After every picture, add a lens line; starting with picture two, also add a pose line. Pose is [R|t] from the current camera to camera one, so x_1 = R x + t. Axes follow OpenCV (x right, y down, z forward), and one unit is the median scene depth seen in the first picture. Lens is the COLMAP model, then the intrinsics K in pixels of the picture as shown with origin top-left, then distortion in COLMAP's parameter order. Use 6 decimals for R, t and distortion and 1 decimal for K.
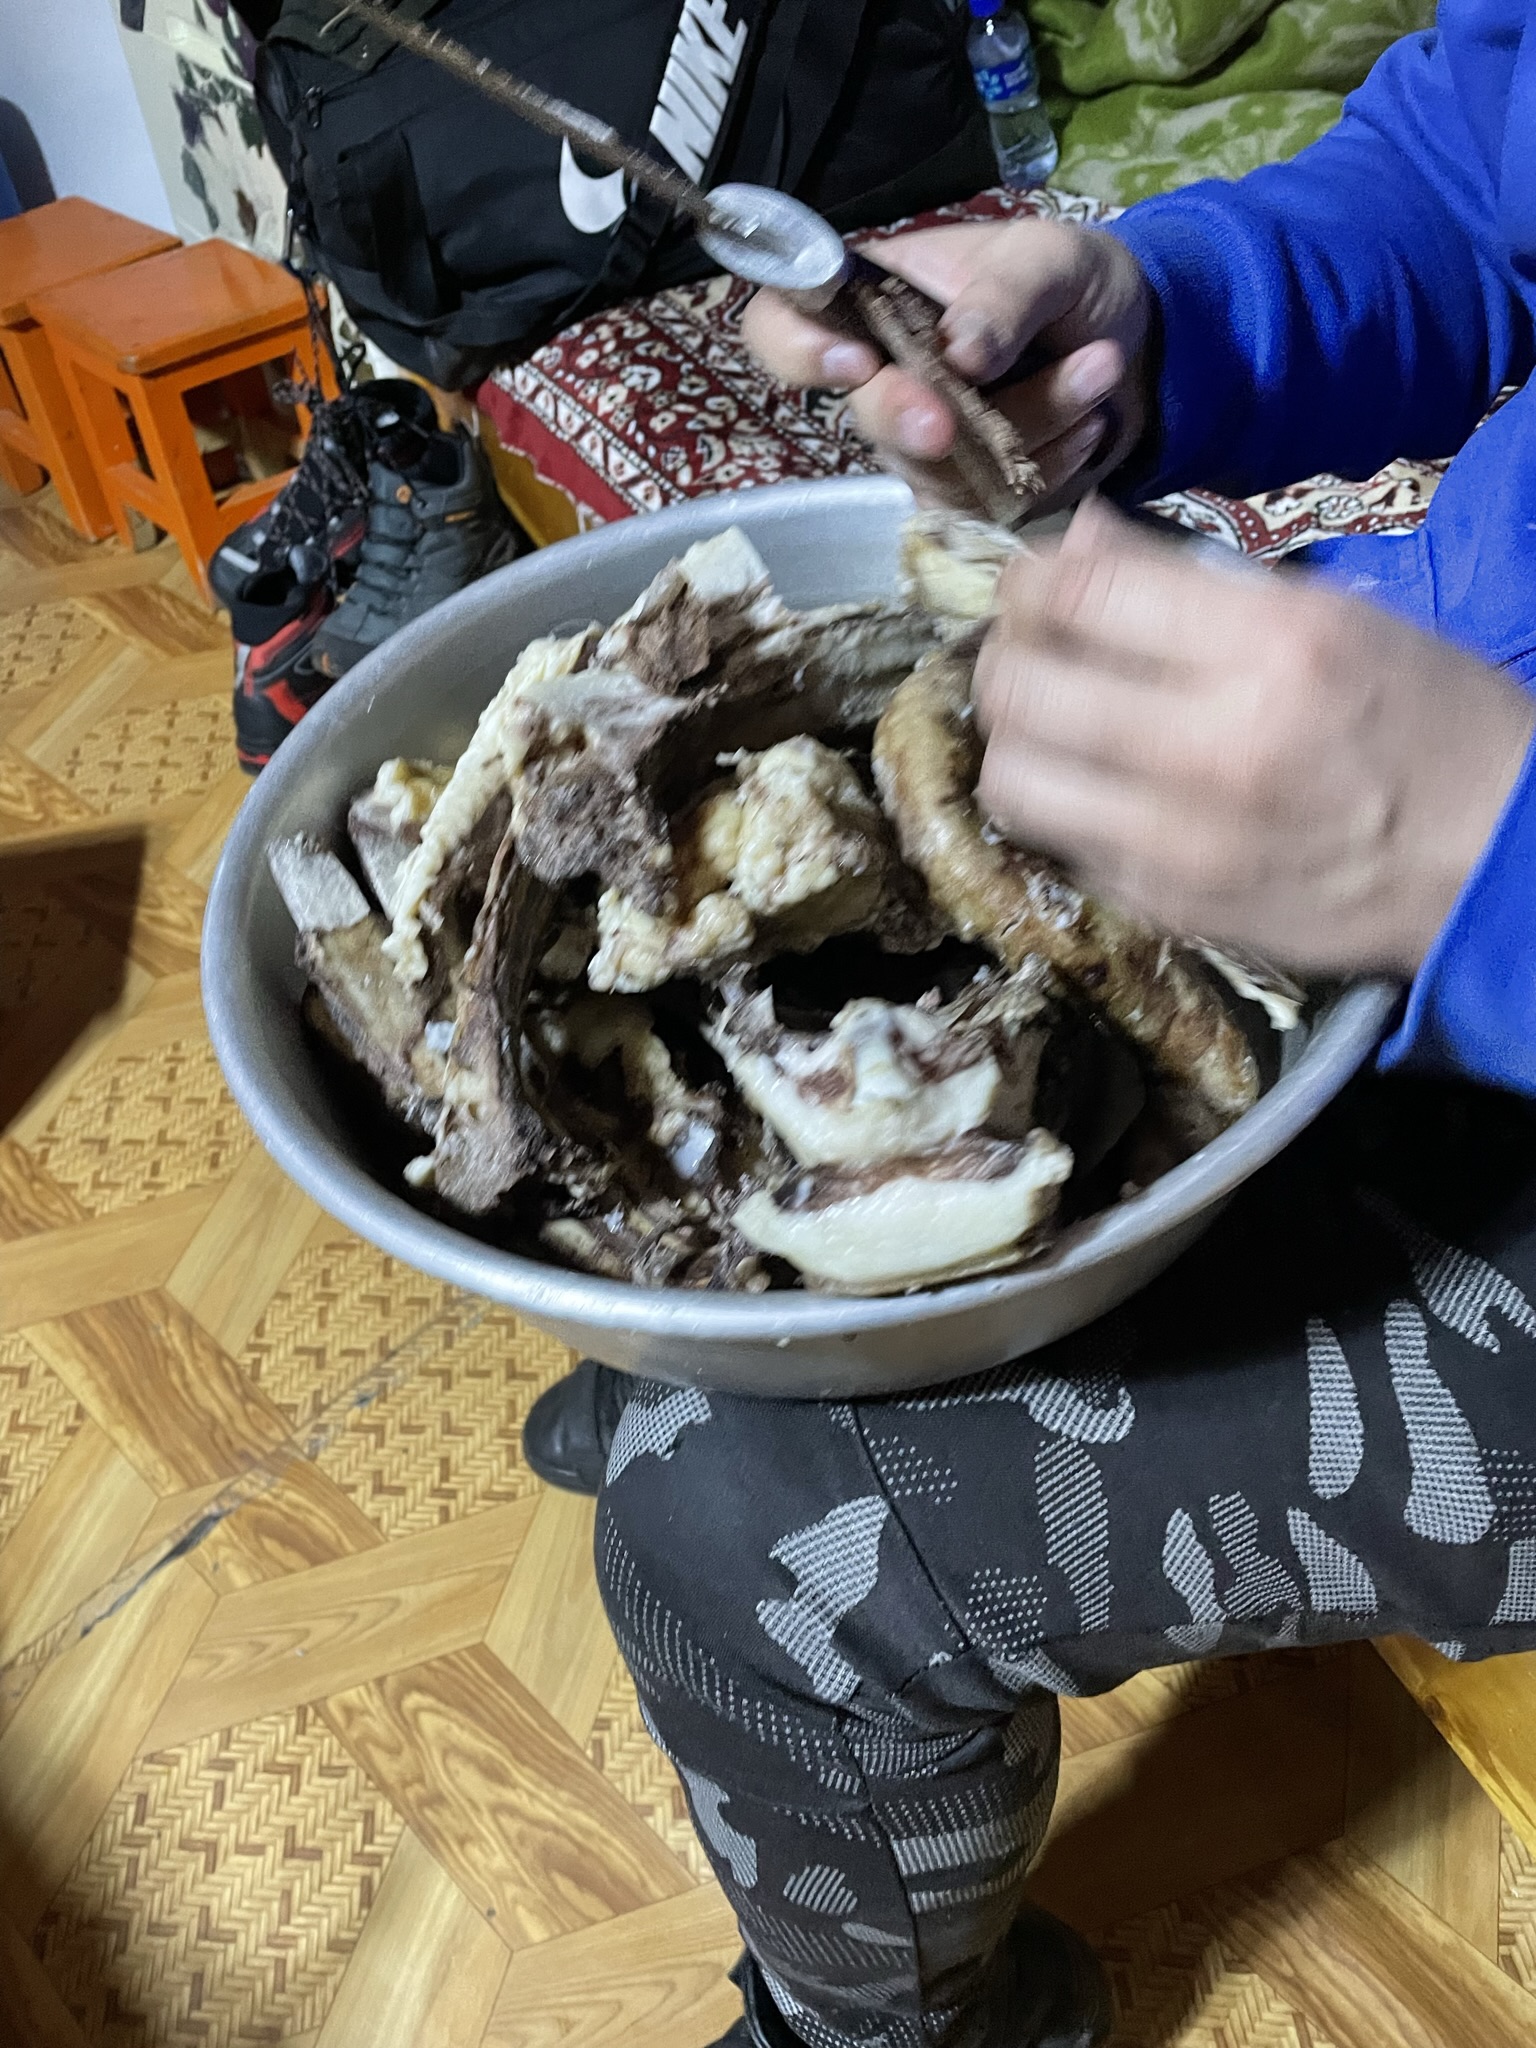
lens RADIAL K [[1540.4, 0, 768.0], [0, 1540.4, 1024.0], [0, 0, 1]] dist [0.087969, -0.110529]
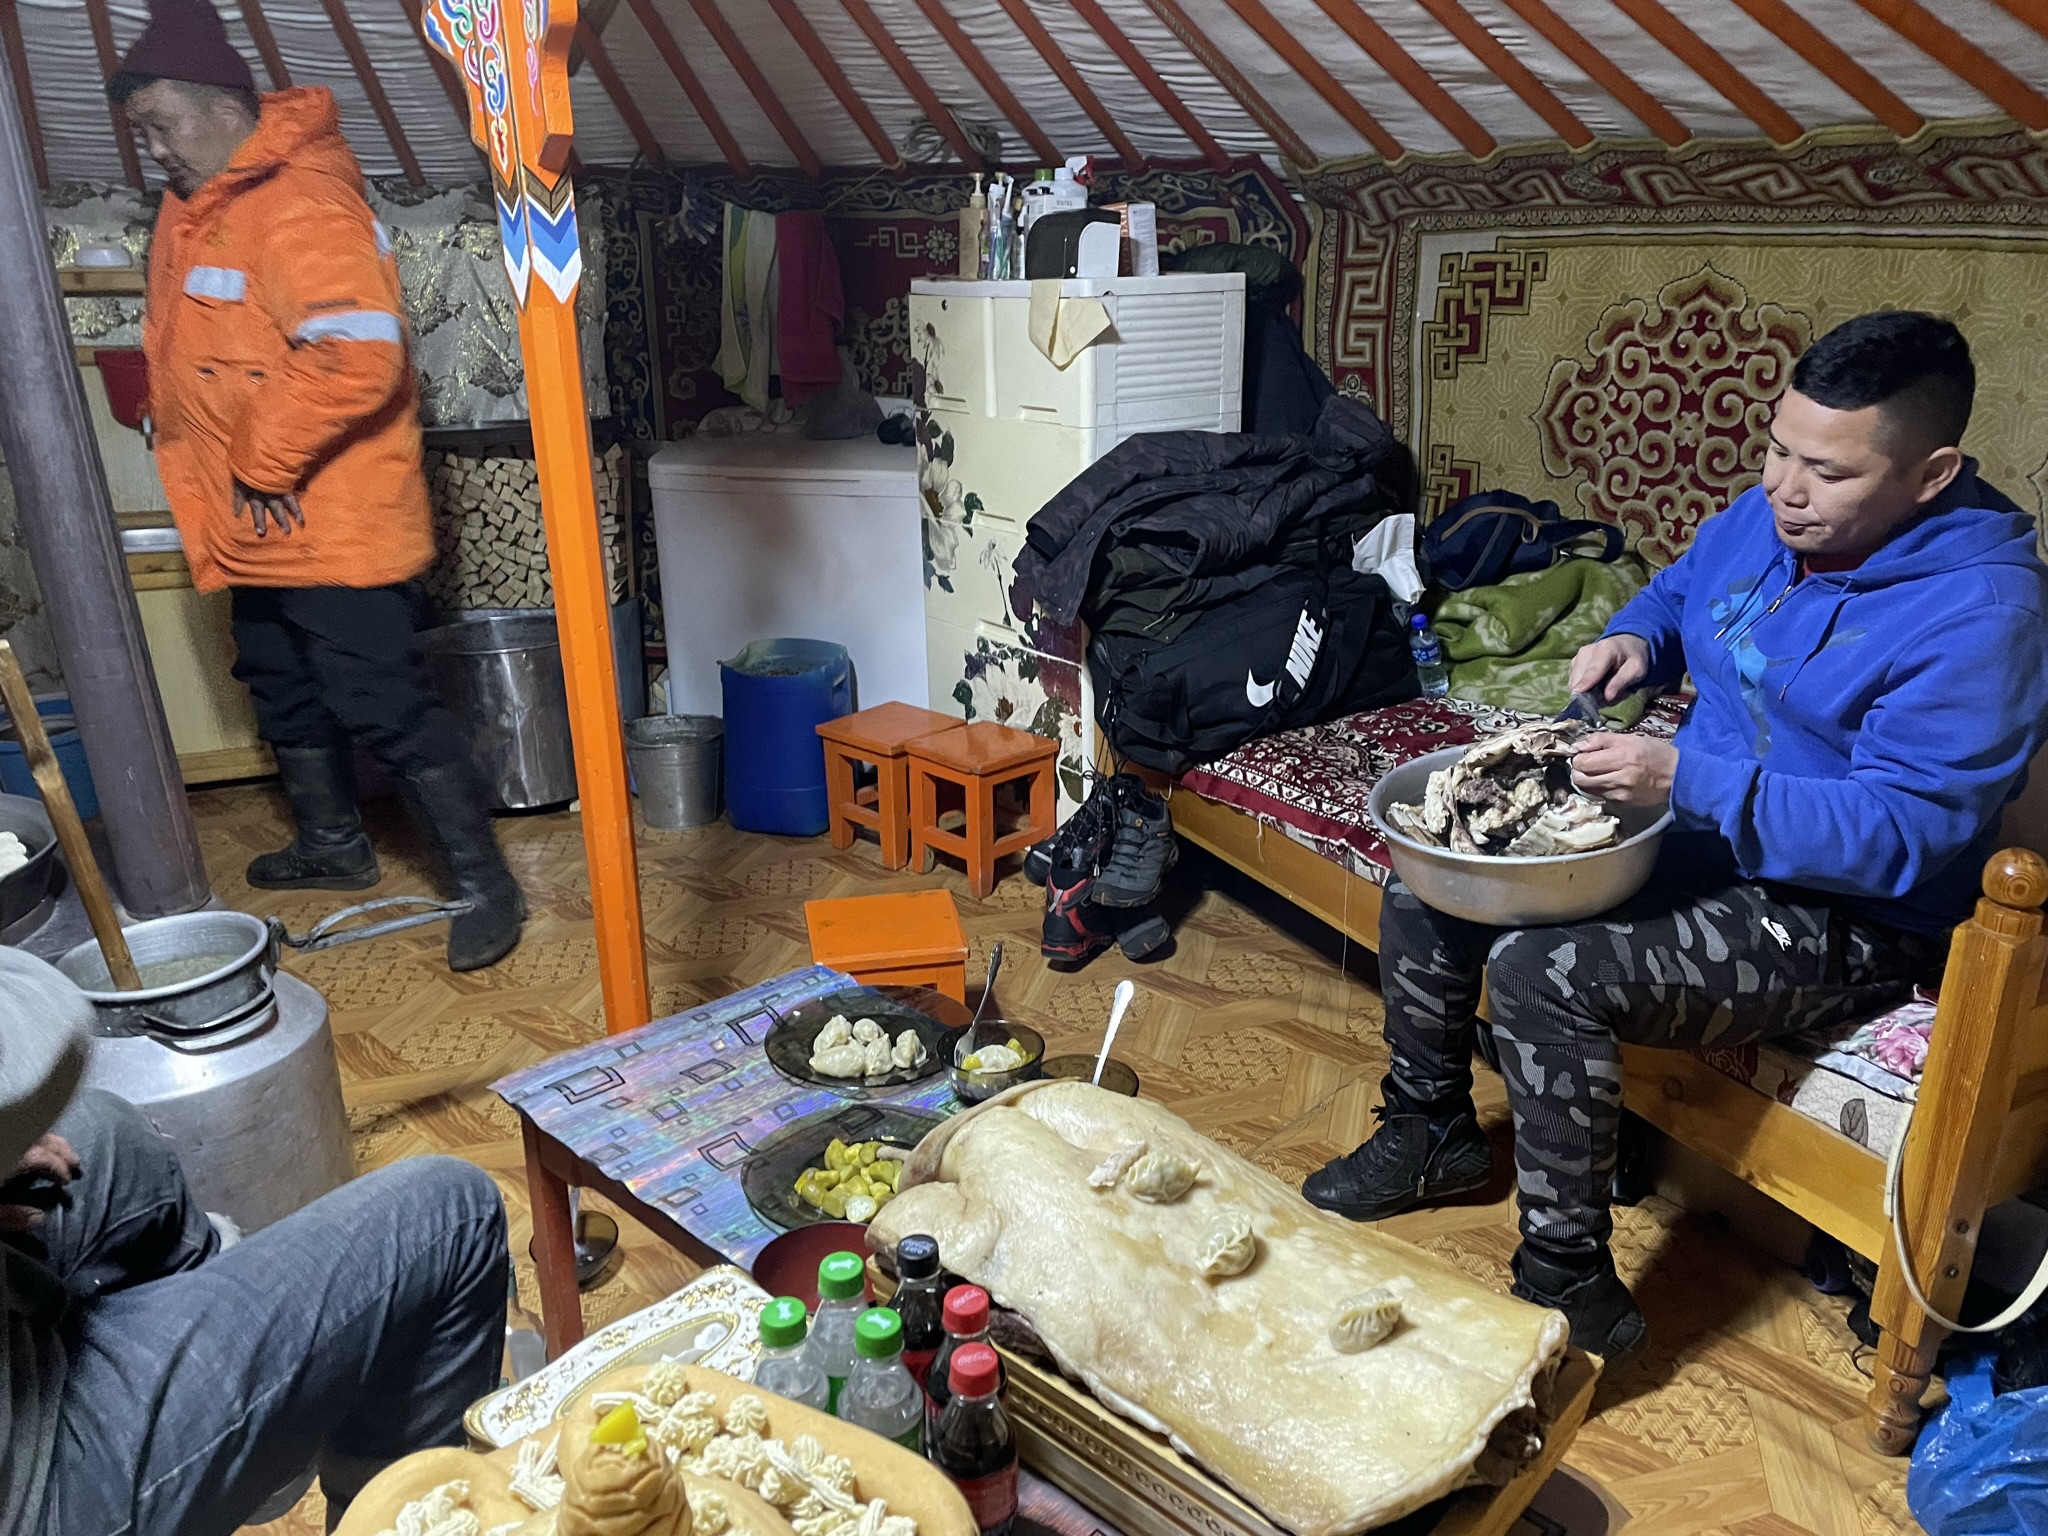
lens RADIAL K [[1540.4, 0, 1013.1], [0, 1540.4, 768.7], [0, 0, 1]] dist [0.087969, -0.110529]
pose [[0.999799, 0.019840, 0.002849, -0.472717], [-0.016300, 0.887504, -0.460511, 0.606526], [-0.011665, 0.460372, 0.887649, -0.933297]]
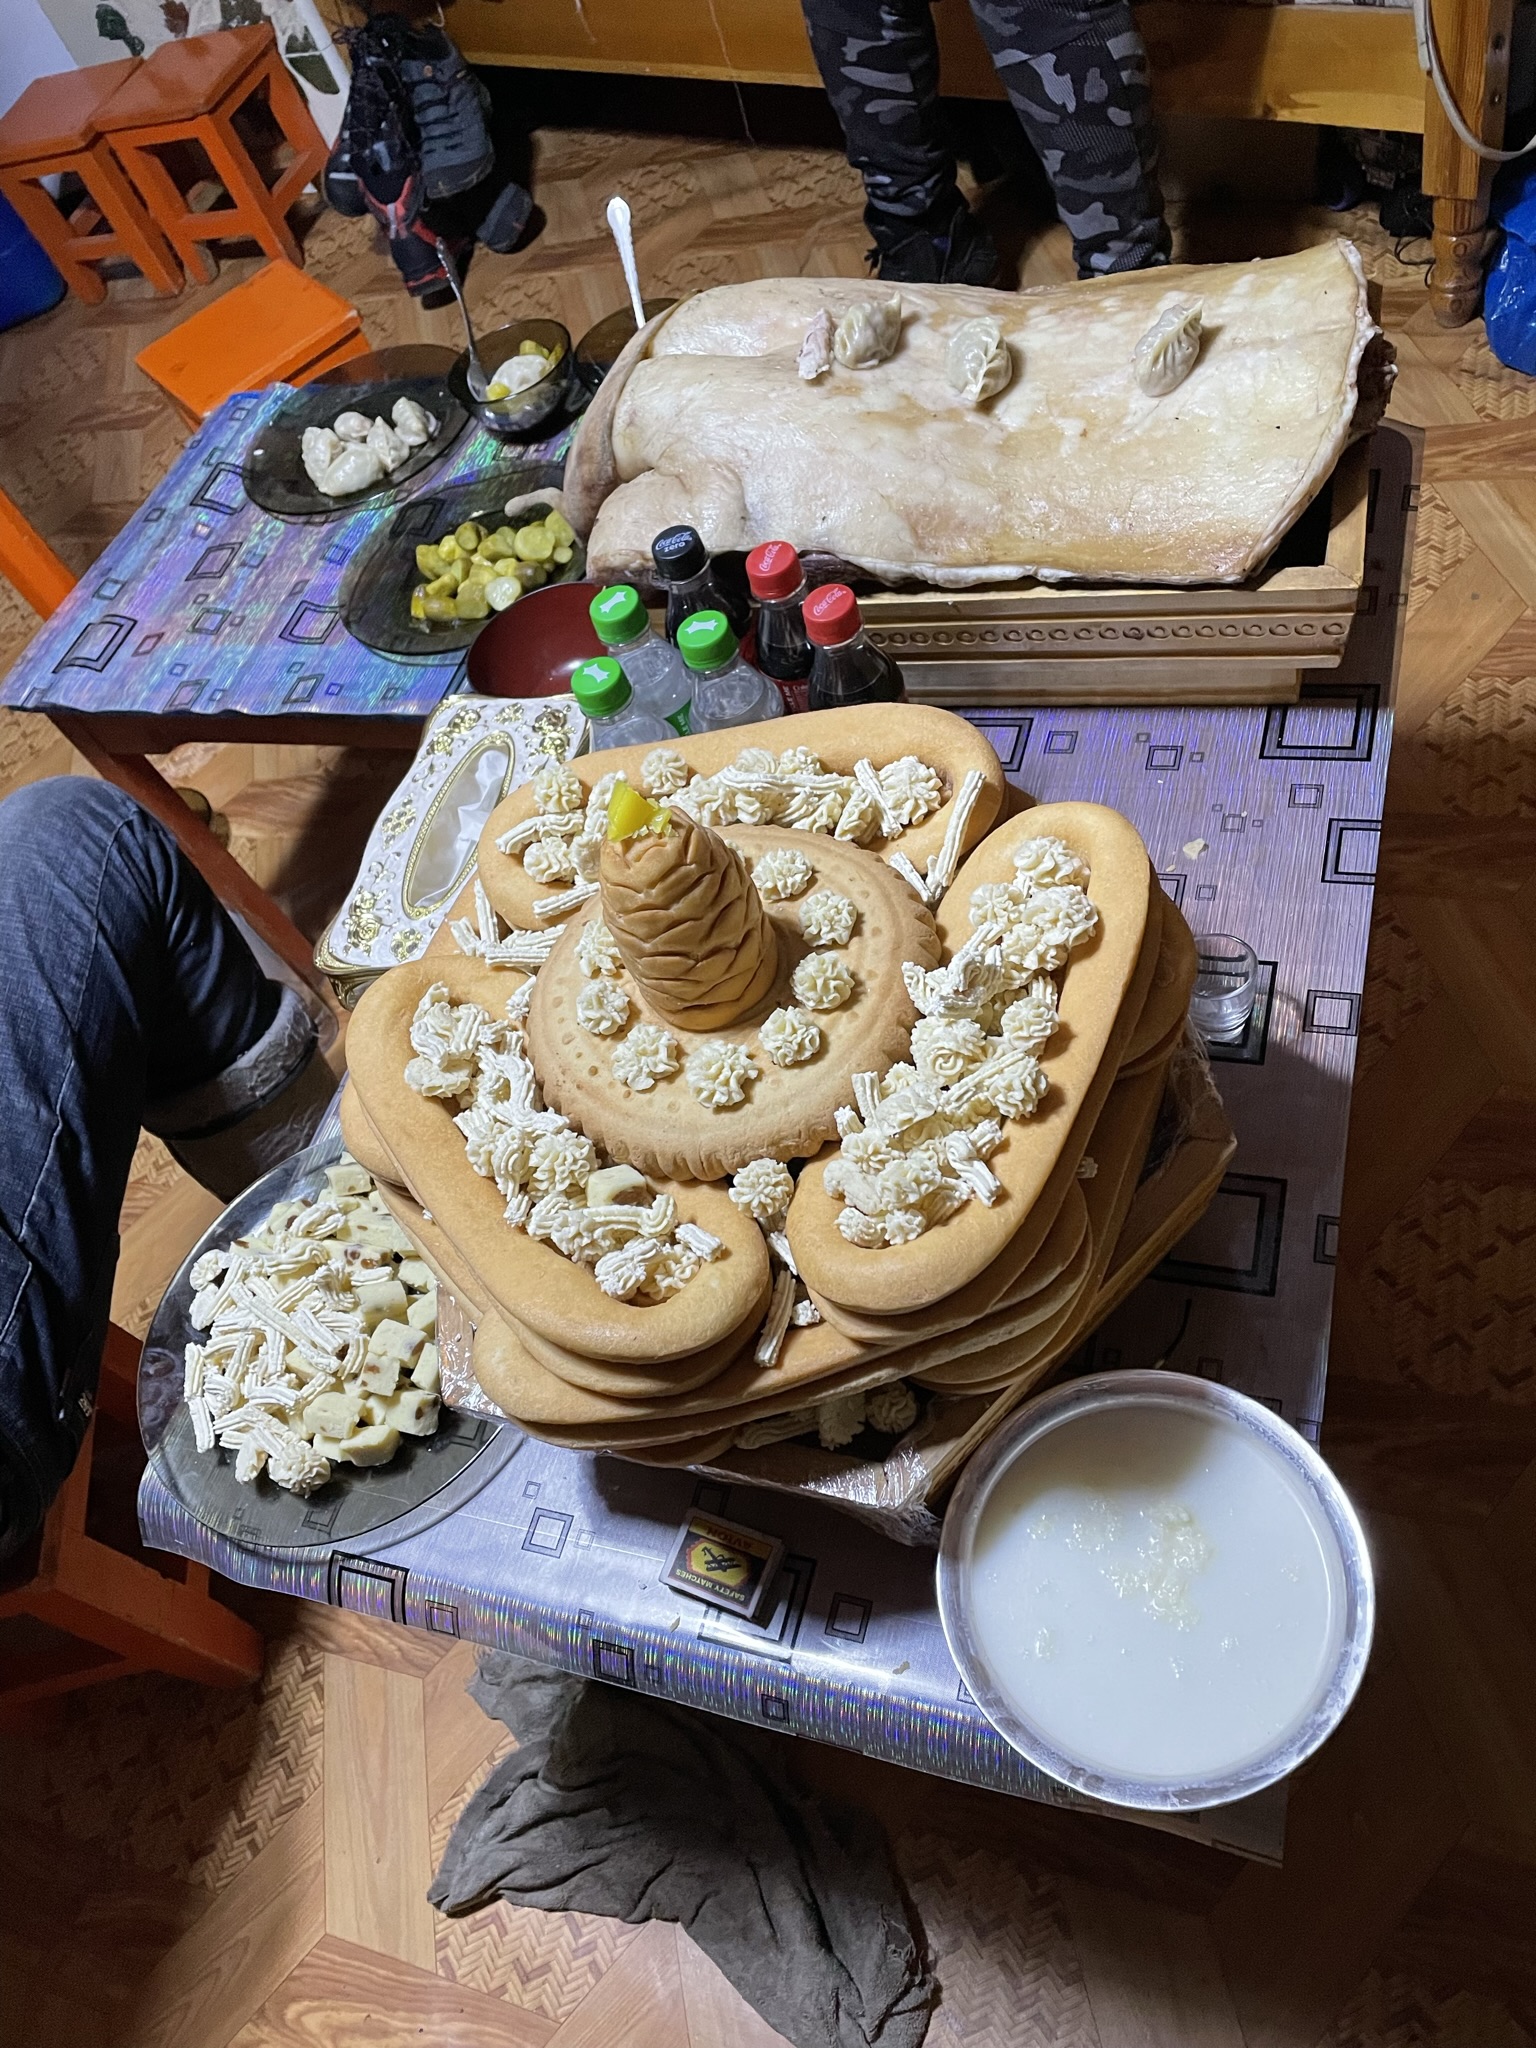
lens RADIAL K [[1540.4, 0, 768.0], [0, 1540.4, 1024.0], [0, 0, 1]] dist [0.087969, -0.110529]
pose [[0.862872, -0.498954, 0.080608, -0.641160], [0.490566, 0.865173, 0.104025, 0.586268], [-0.121643, -0.050216, 0.991303, -0.782186]]
